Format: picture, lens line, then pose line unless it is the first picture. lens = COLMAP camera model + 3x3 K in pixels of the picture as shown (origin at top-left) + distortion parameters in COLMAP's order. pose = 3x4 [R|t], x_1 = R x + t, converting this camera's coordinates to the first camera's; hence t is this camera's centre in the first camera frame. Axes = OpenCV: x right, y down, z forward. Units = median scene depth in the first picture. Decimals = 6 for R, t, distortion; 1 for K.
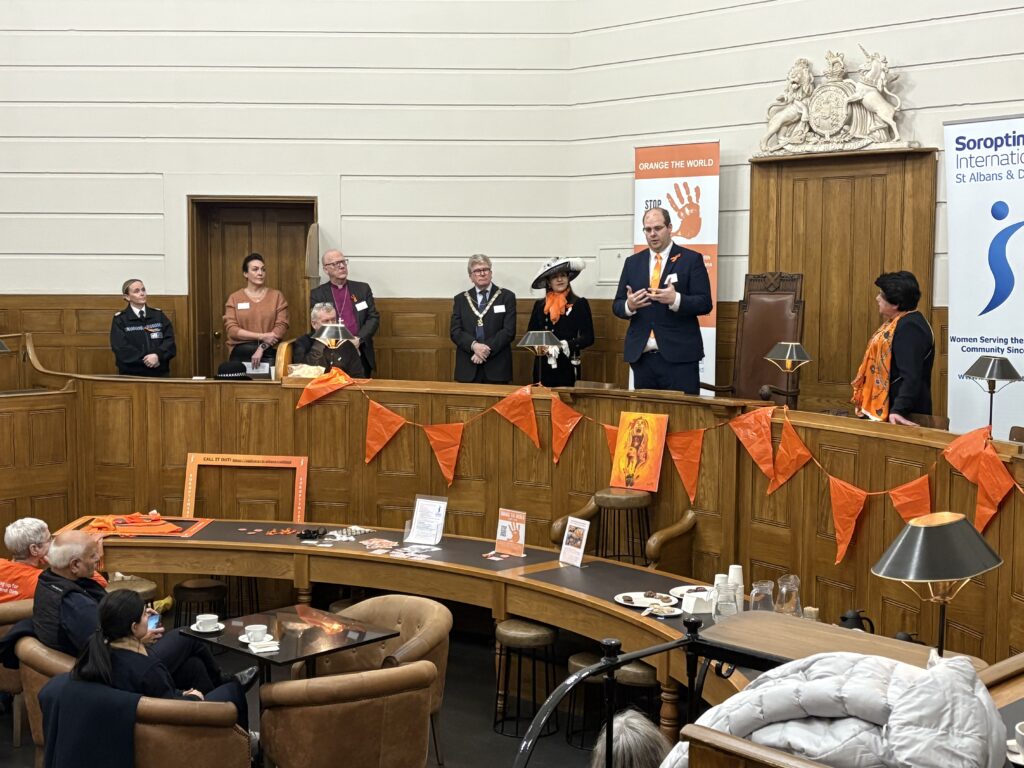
lens RADIAL K [[1397.0, 0, 512.0], [0, 1397.0, 384.0], [0, 0, 1]] dist [0.268573, -1.052453]
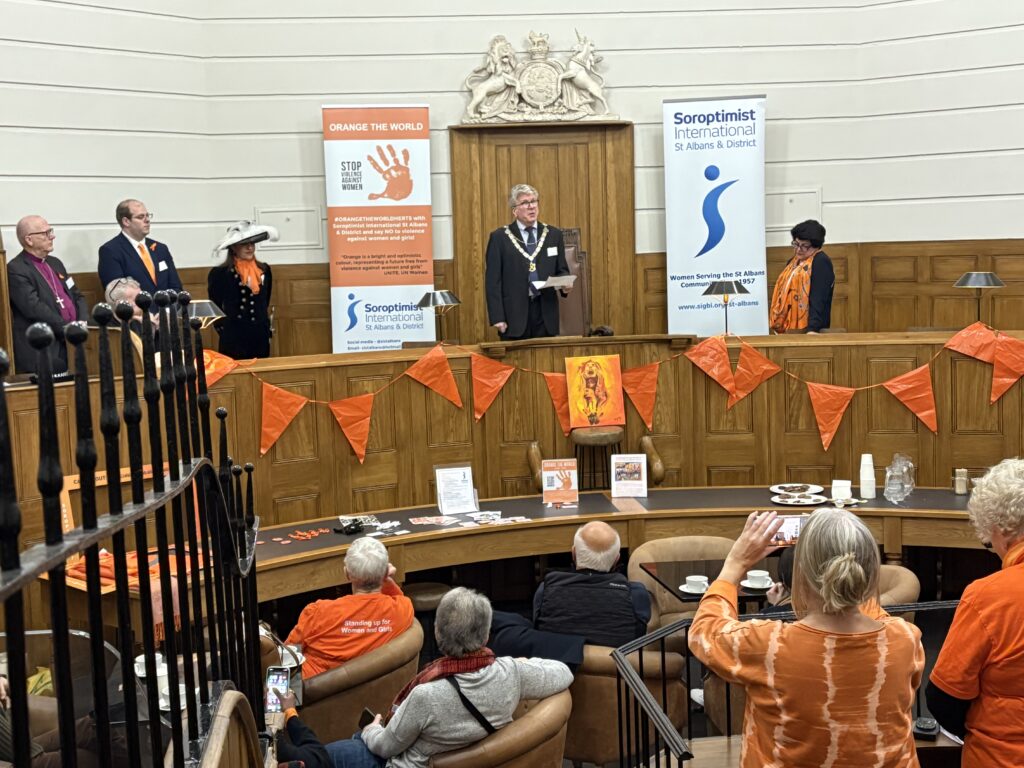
lens RADIAL K [[1373.2, 0, 512.0], [0, 1373.2, 384.0], [0, 0, 1]] dist [0.257987, -1.234439]
pose [[0.630993, -0.109467, 0.768026, -0.720543], [0.097462, 0.993337, 0.061508, -0.027695], [-0.769642, 0.036042, 0.637458, 0.346803]]
